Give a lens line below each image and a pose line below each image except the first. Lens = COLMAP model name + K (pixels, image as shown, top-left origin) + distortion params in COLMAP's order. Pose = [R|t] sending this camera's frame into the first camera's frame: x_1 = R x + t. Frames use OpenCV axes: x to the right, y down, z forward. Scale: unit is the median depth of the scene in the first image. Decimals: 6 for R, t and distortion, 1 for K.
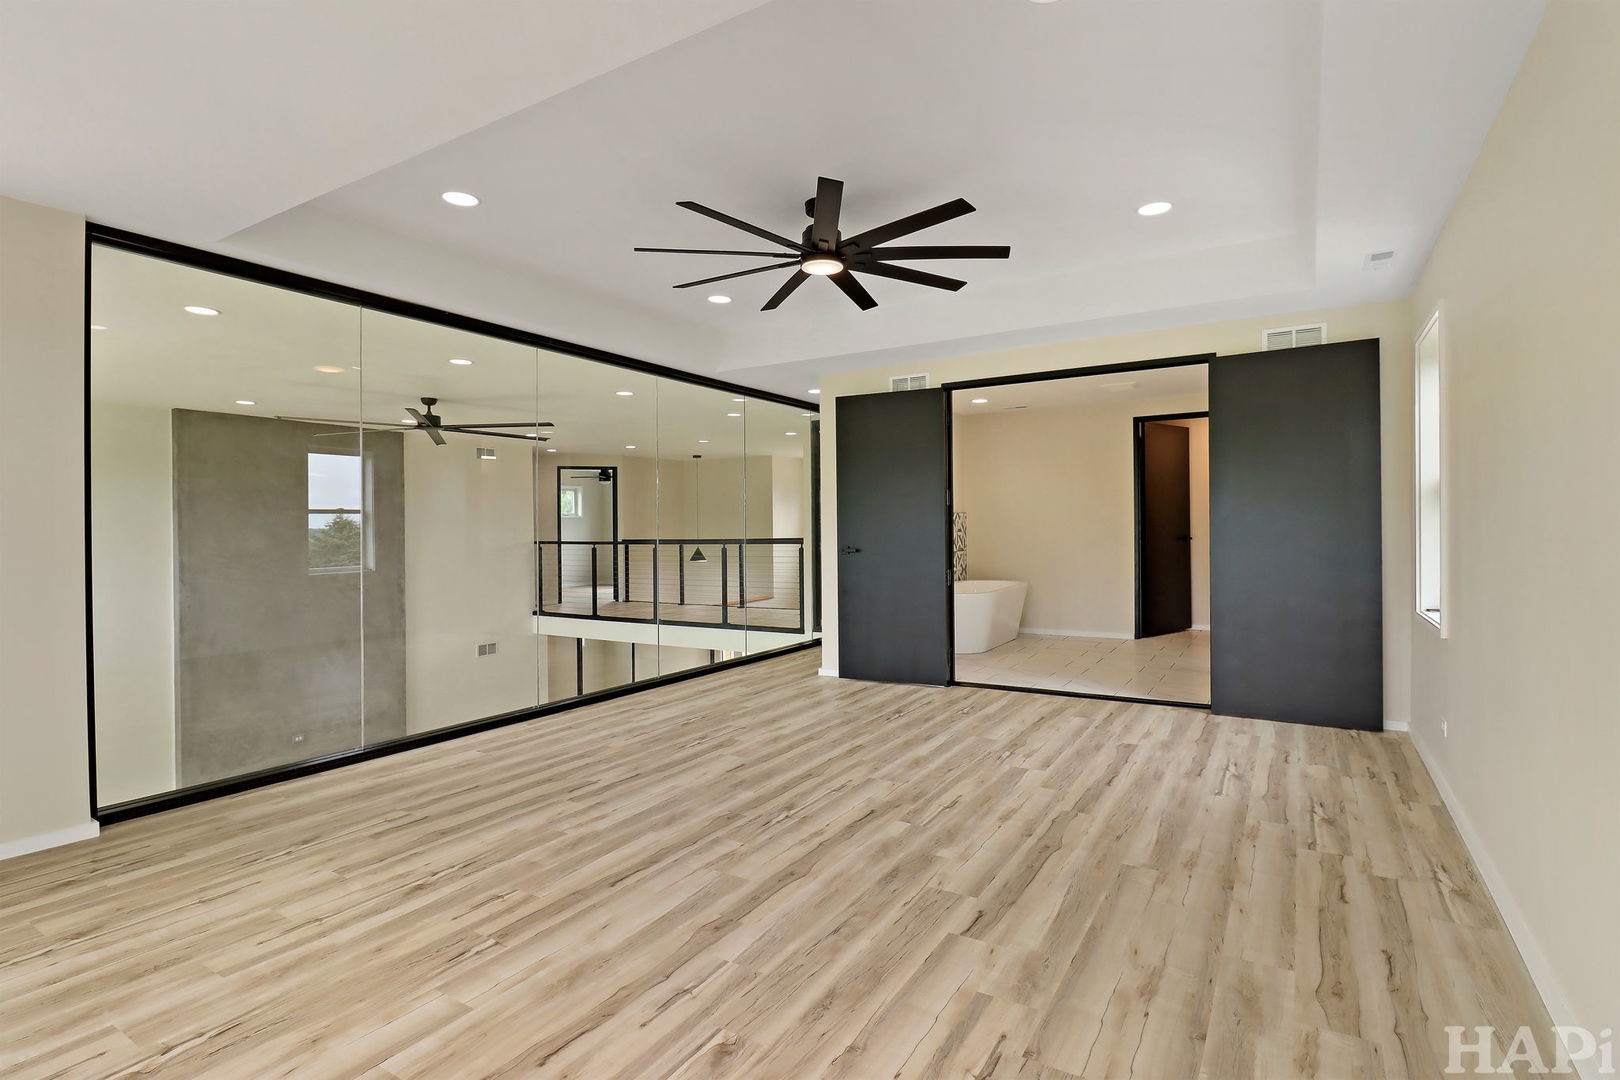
lens RADIAL K [[799.1, 0, 811.5], [0, 799.1, 531.1], [0, 0, 1]] dist [0.002594, -0.014740]
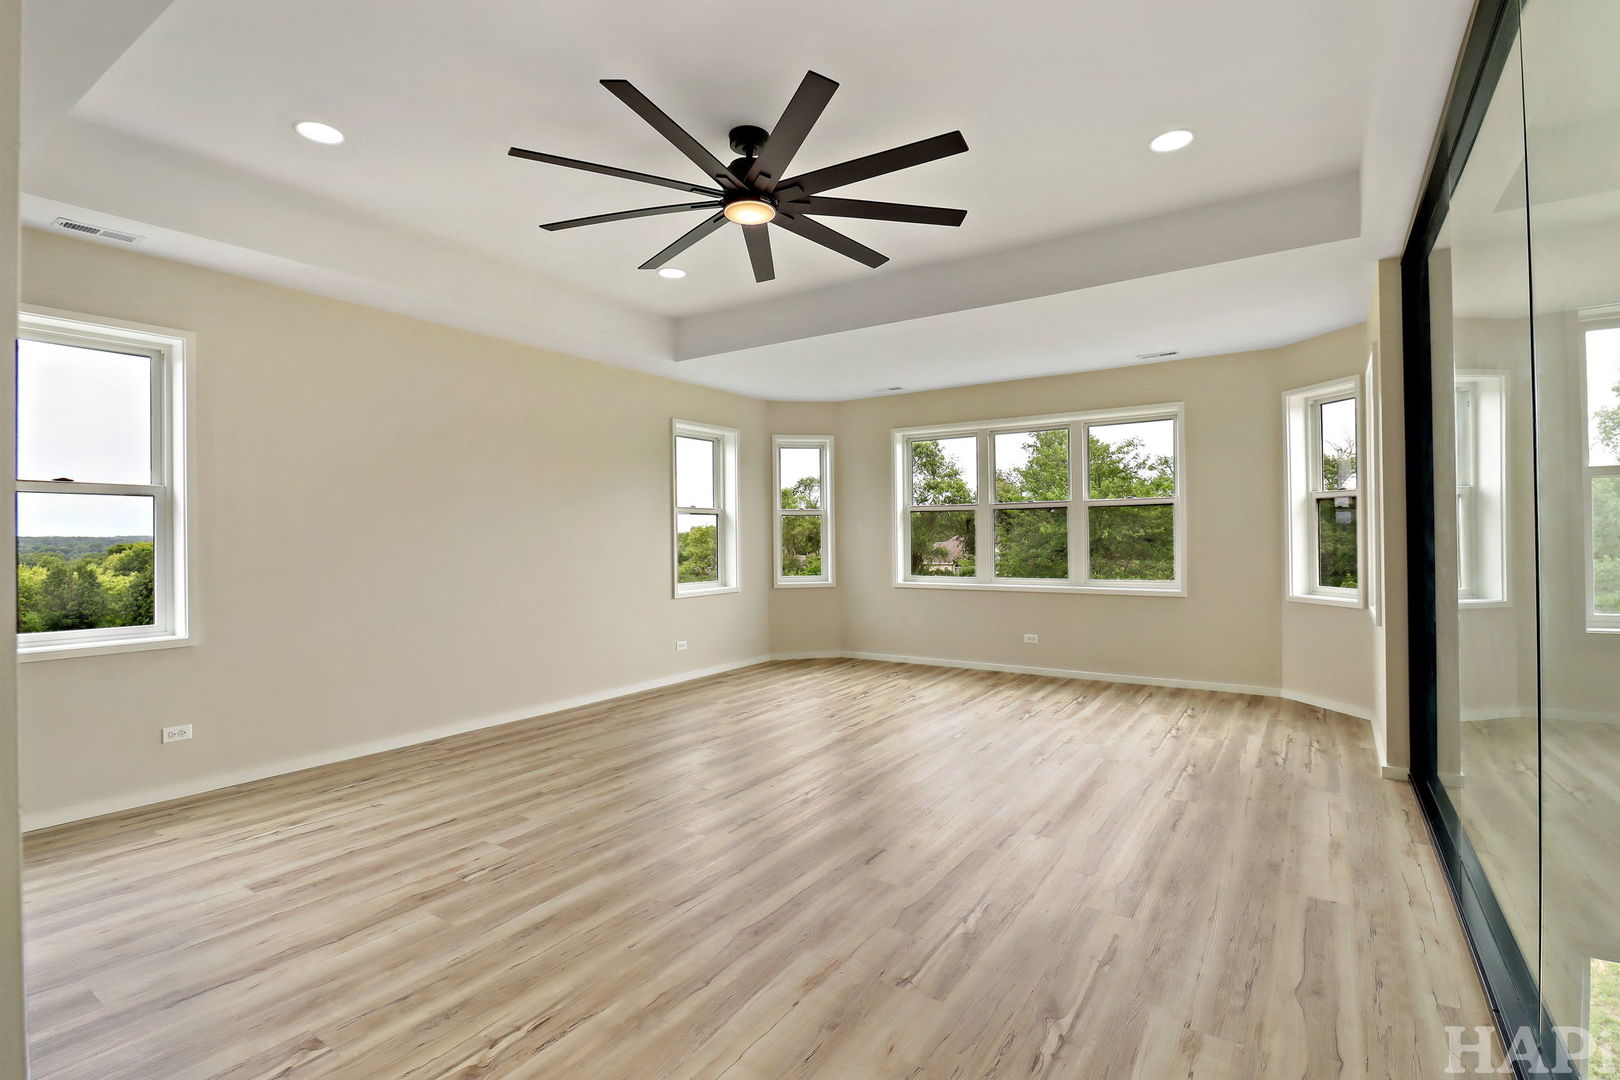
lens RADIAL K [[799.1, 0, 811.5], [0, 799.1, 531.1], [0, 0, 1]] dist [0.002594, -0.014740]
pose [[-0.999230, 0.019370, 0.034125, -0.082003], [0.019246, 0.999807, -0.003951, -0.000342], [-0.034195, -0.003291, -0.999410, 2.113978]]
